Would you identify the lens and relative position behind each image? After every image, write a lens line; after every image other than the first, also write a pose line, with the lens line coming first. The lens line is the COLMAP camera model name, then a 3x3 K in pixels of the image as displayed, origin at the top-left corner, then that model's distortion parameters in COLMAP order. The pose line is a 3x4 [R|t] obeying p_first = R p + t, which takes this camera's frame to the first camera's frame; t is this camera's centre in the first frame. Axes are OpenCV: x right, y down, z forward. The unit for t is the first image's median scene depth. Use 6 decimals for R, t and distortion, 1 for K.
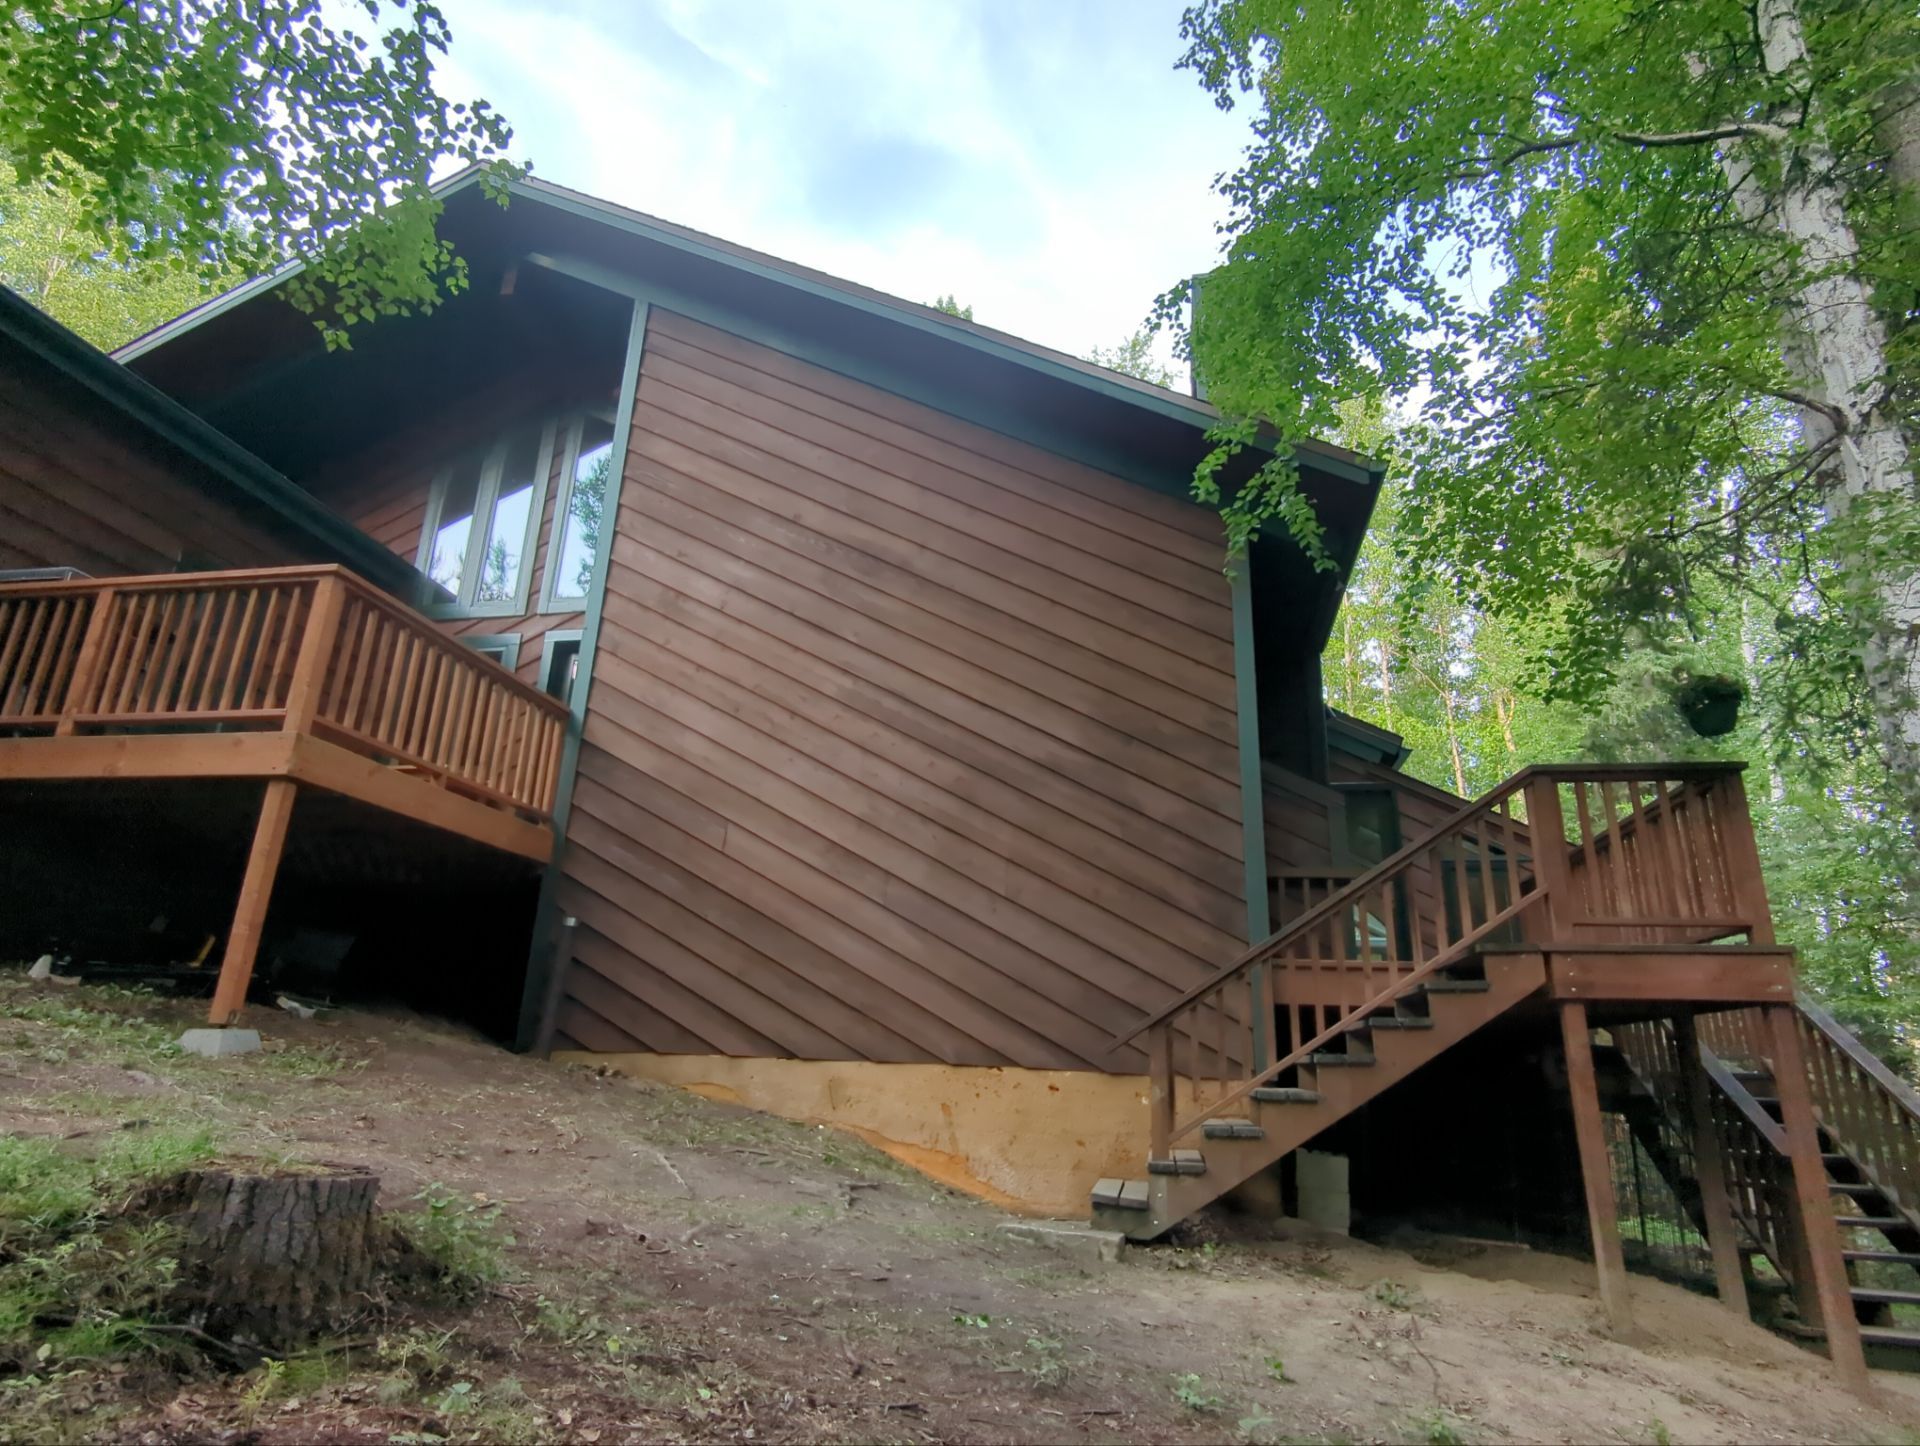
lens RADIAL K [[1061.3, 0, 960.0], [0, 1061.3, 723.0], [0, 0, 1]] dist [-0.001430, -0.000640]
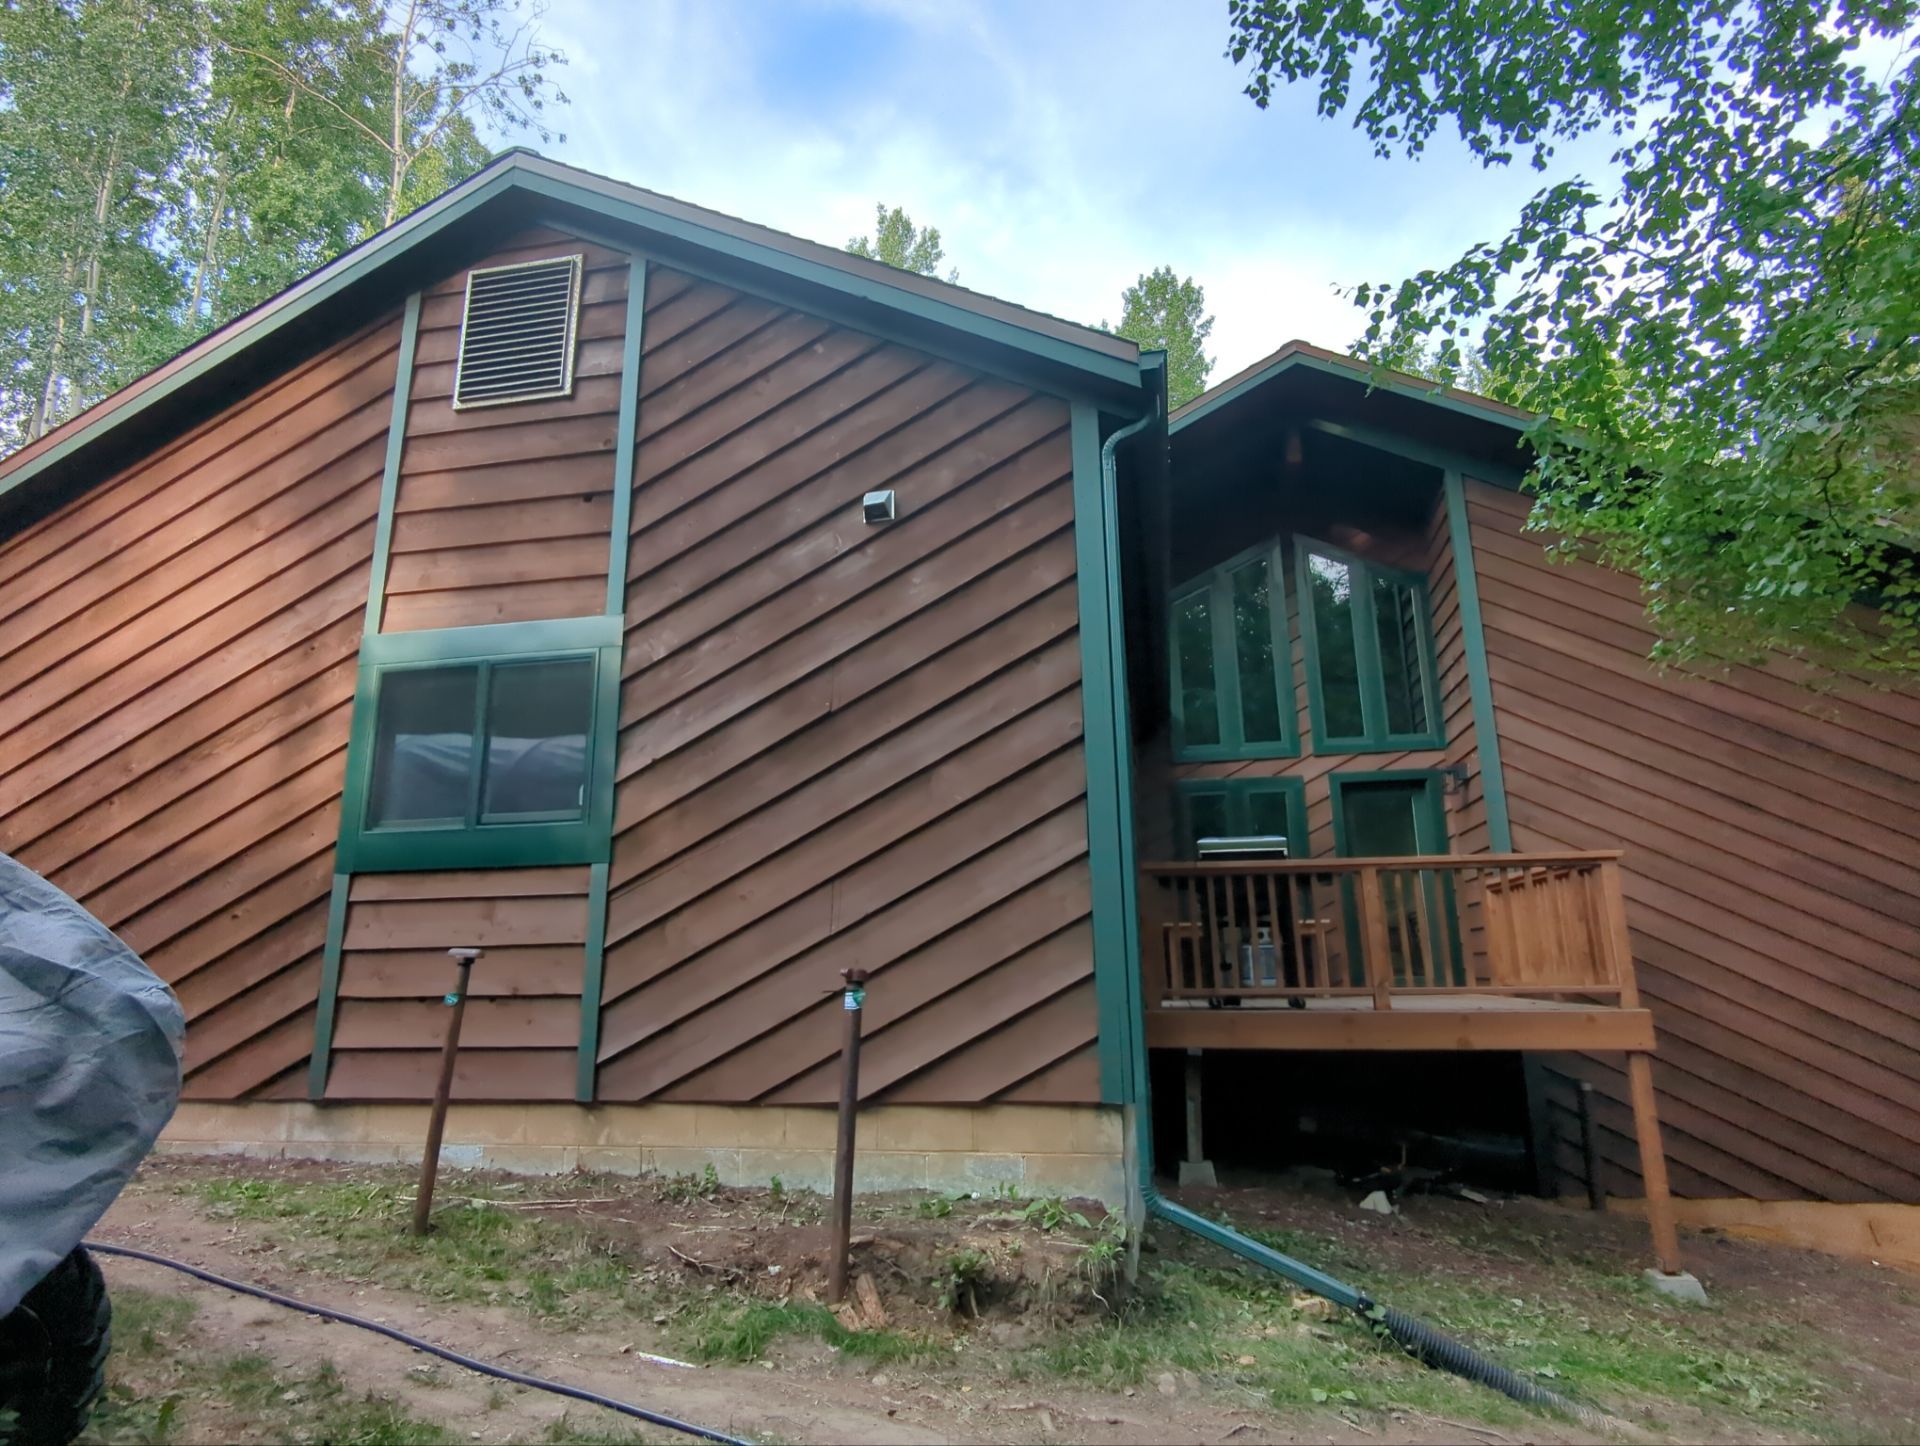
lens RADIAL K [[1061.3, 0, 960.0], [0, 1061.3, 723.0], [0, 0, 1]] dist [-0.001430, -0.000640]
pose [[0.998872, -0.047480, 0.000814, -1.058318], [0.047235, 0.995182, 0.085912, -0.342784], [-0.004889, -0.085776, 0.996302, -0.104739]]
